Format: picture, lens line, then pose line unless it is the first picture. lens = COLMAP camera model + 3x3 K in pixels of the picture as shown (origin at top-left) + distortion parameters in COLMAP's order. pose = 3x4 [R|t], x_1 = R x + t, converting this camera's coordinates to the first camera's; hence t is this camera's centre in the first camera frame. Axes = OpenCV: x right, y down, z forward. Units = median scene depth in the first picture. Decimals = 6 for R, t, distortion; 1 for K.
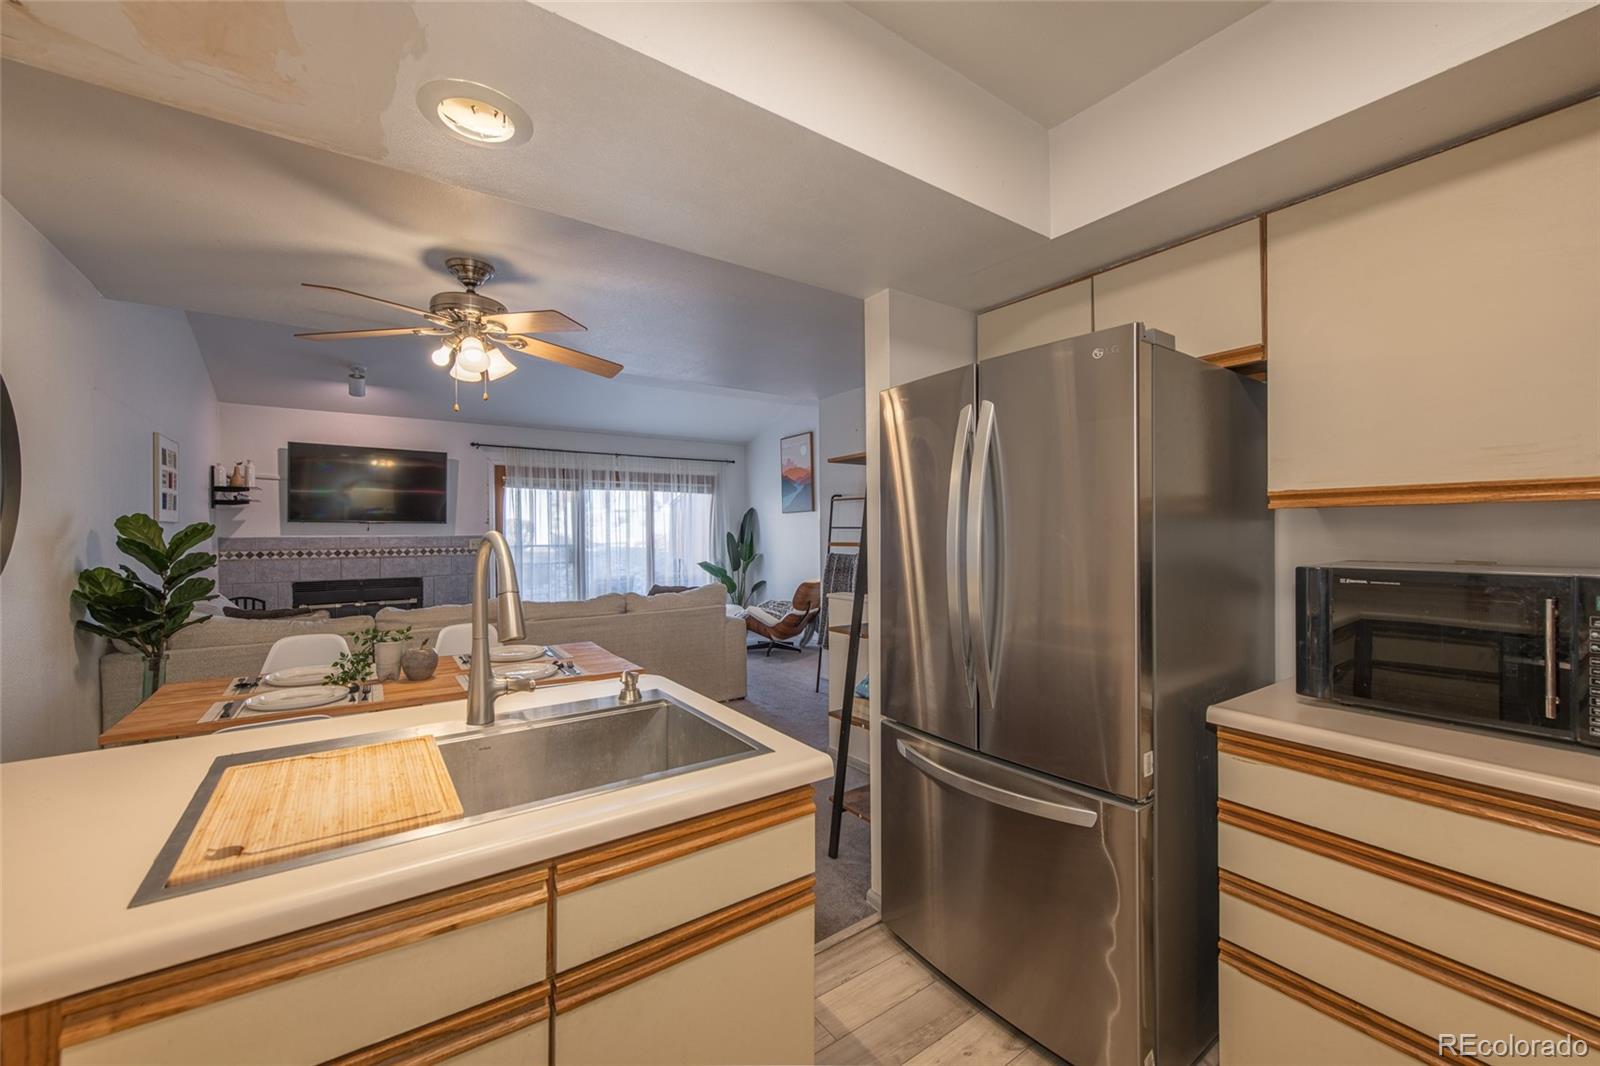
lens RADIAL K [[633.3, 0, 800.0], [0, 633.3, 533.0], [0, 0, 1]] dist [0.001293, 0.000040]
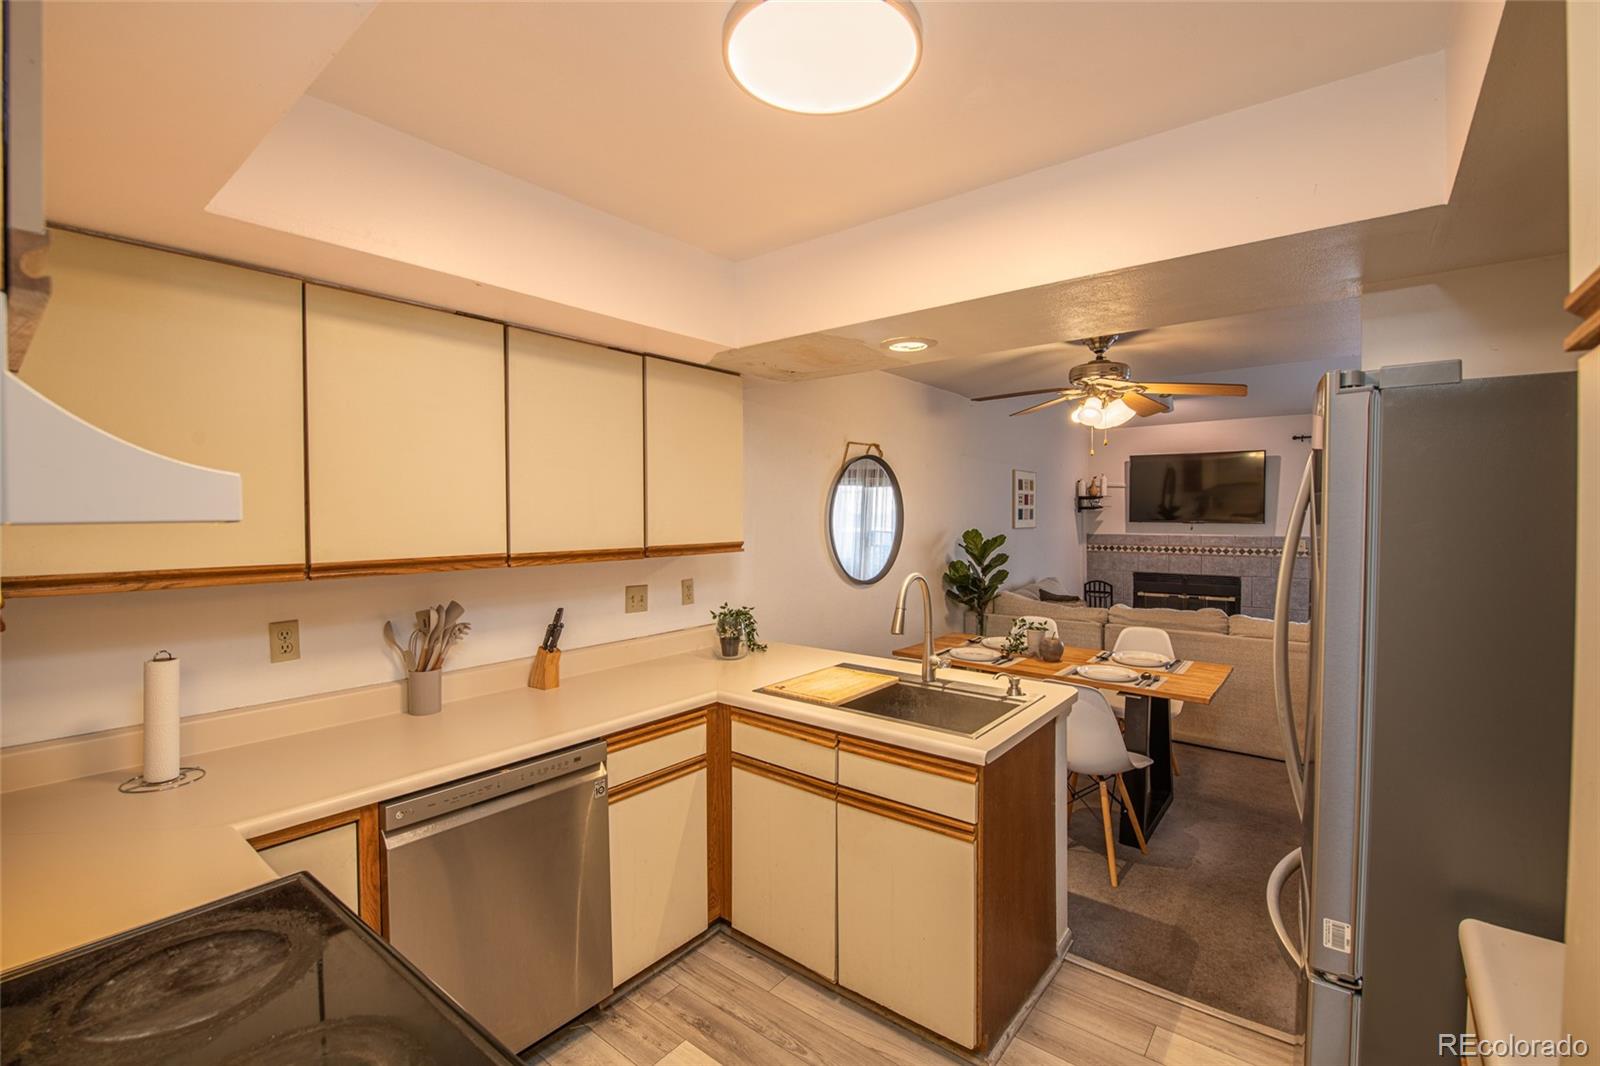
lens RADIAL K [[686.7, 0, 801.5], [0, 686.7, 526.4], [0, 0, 1]] dist [-0.001415, -0.000100]
pose [[0.274373, 0.020378, -0.961407, 0.290825], [0.001696, 0.999764, 0.021675, -0.039549], [0.961622, -0.007577, 0.274274, 0.035890]]
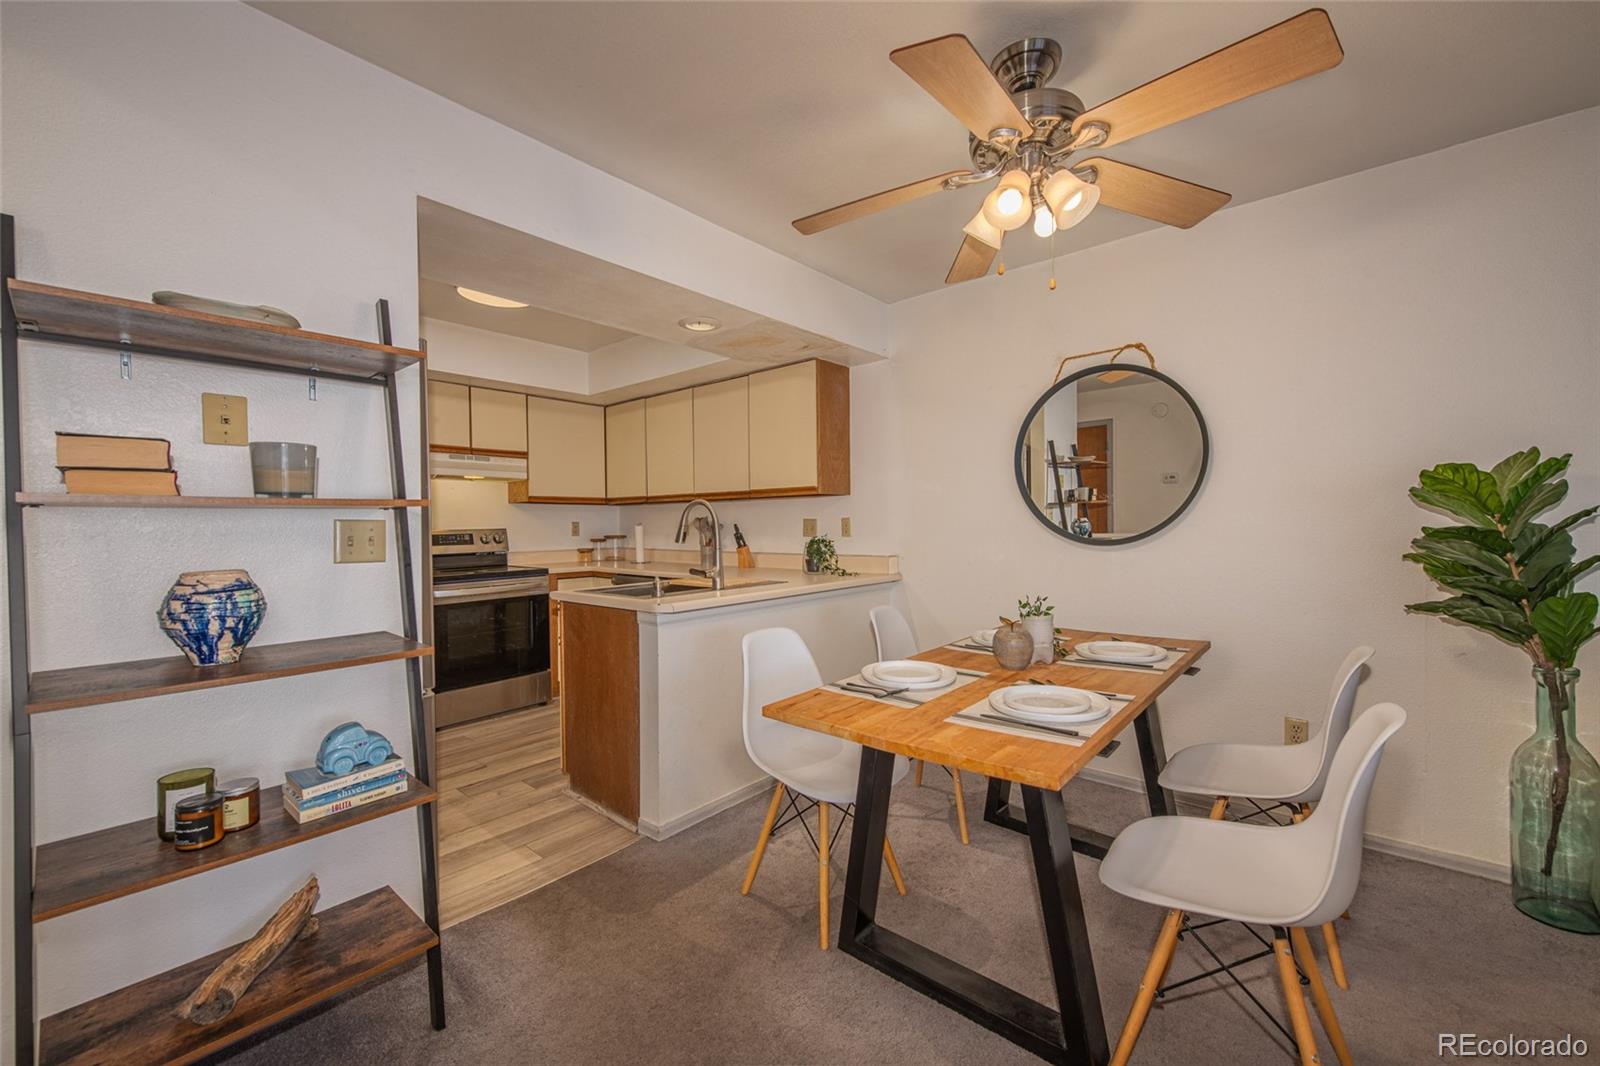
lens RADIAL K [[635.7, 0, 800.0], [0, 635.7, 533.0], [0, 0, 1]] dist [0.000231, 0.000000]
pose [[-0.970428, 0.019720, -0.240586, -0.065272], [0.015549, 0.999694, 0.019225, 0.019051], [0.240891, 0.014915, -0.970438, 0.764191]]
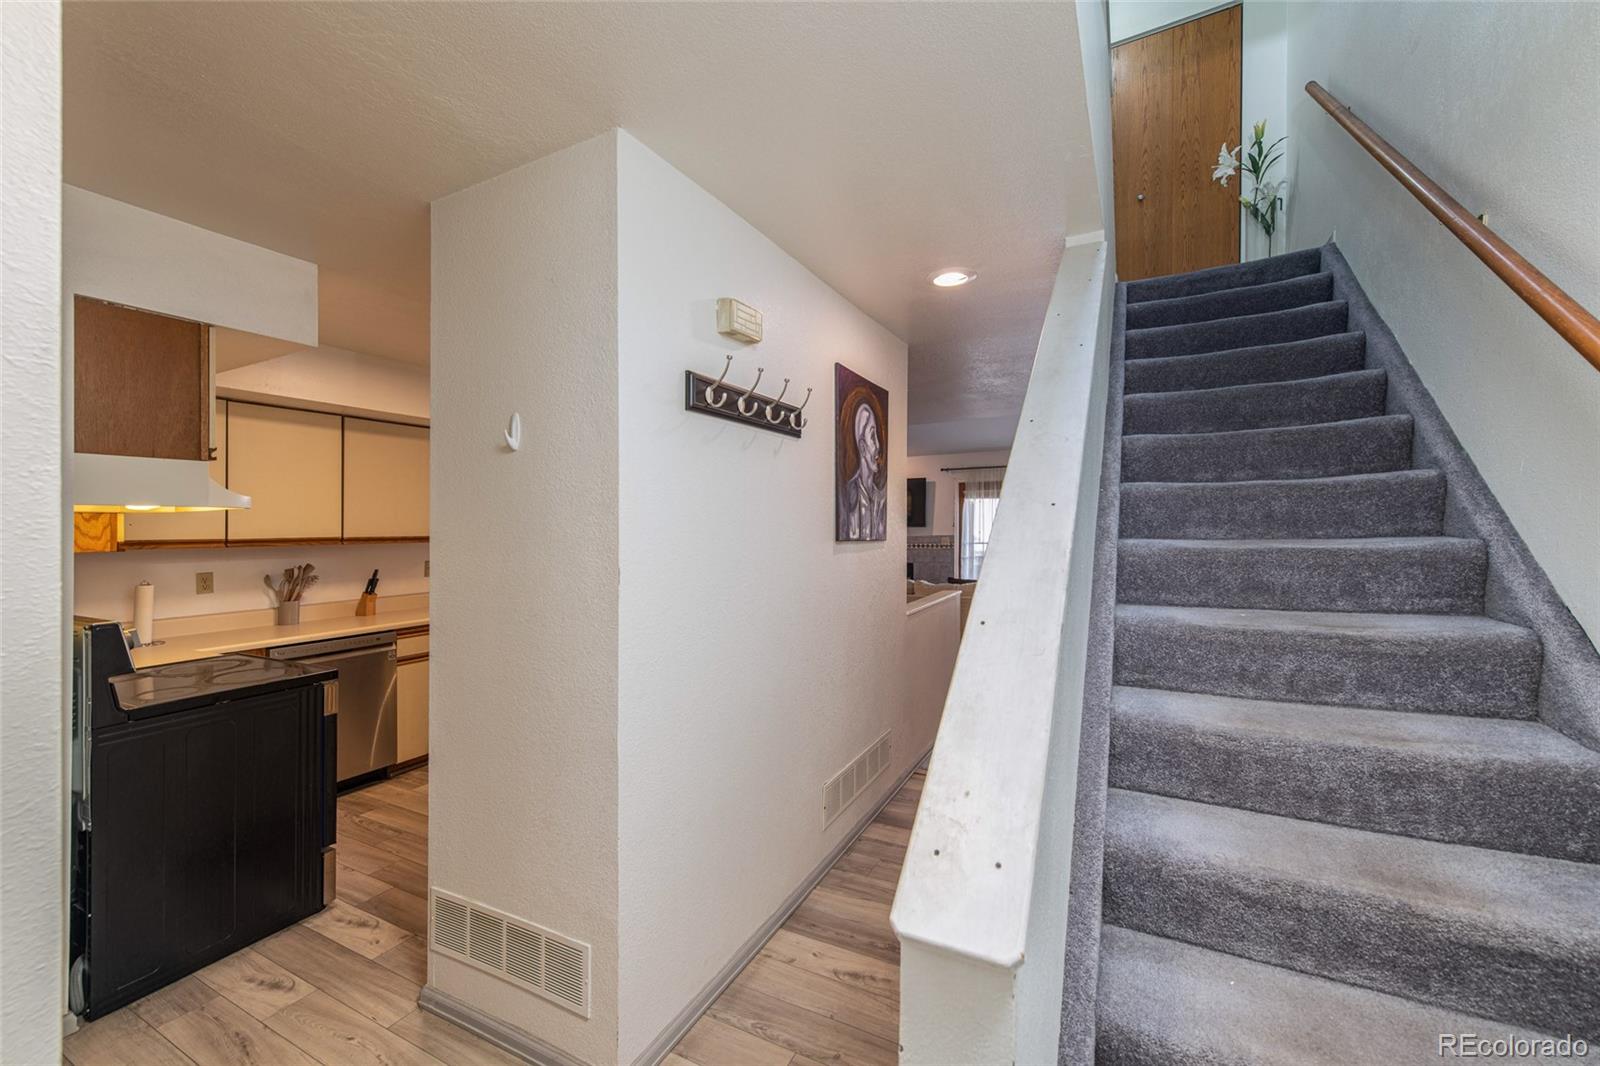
lens RADIAL K [[627.6, 0, 812.2], [0, 627.6, 509.8], [0, 0, 1]] dist [0.000868, 0.000088]
pose [[0.464419, -0.032412, -0.885022, 0.693656], [0.014687, 0.999474, -0.028897, -0.018652], [0.885494, 0.000422, 0.464651, 0.114522]]
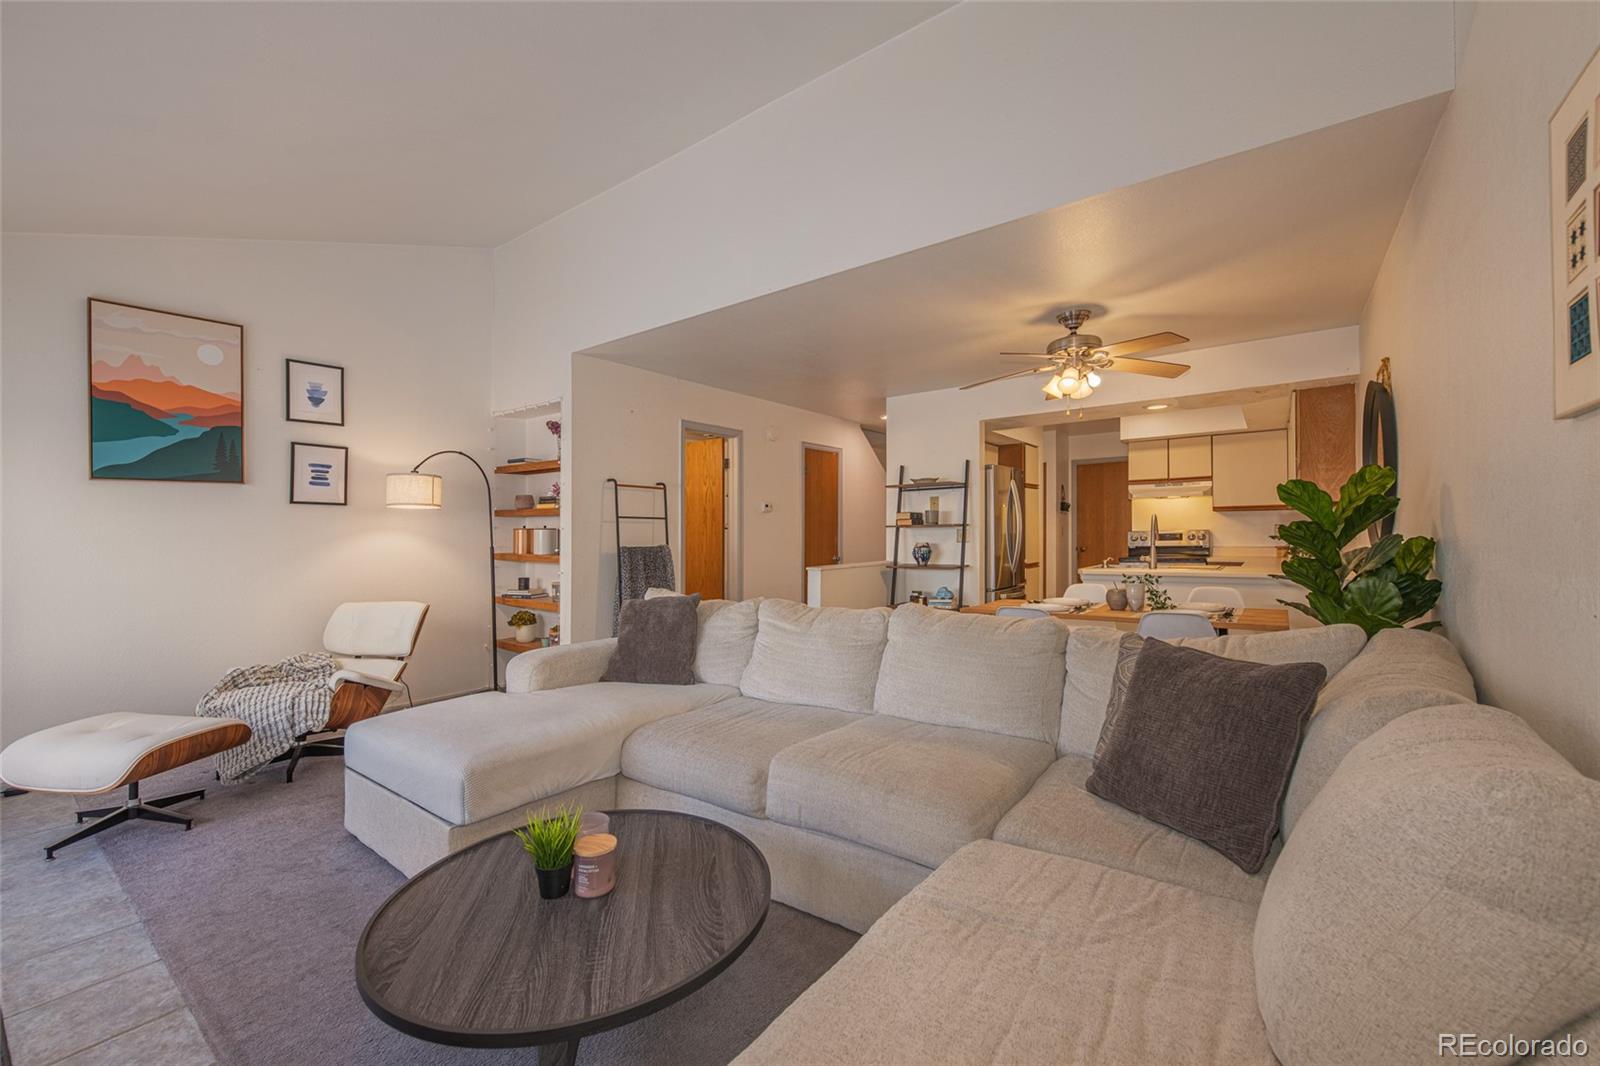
lens RADIAL K [[635.7, 0, 800.0], [0, 635.7, 533.0], [0, 0, 1]] dist [0.000231, 0.000000]
pose [[-0.316848, 0.006792, 0.948452, -0.785973], [0.017852, 0.999840, -0.001196, 0.017022], [-0.948308, 0.016552, -0.316918, 0.967567]]
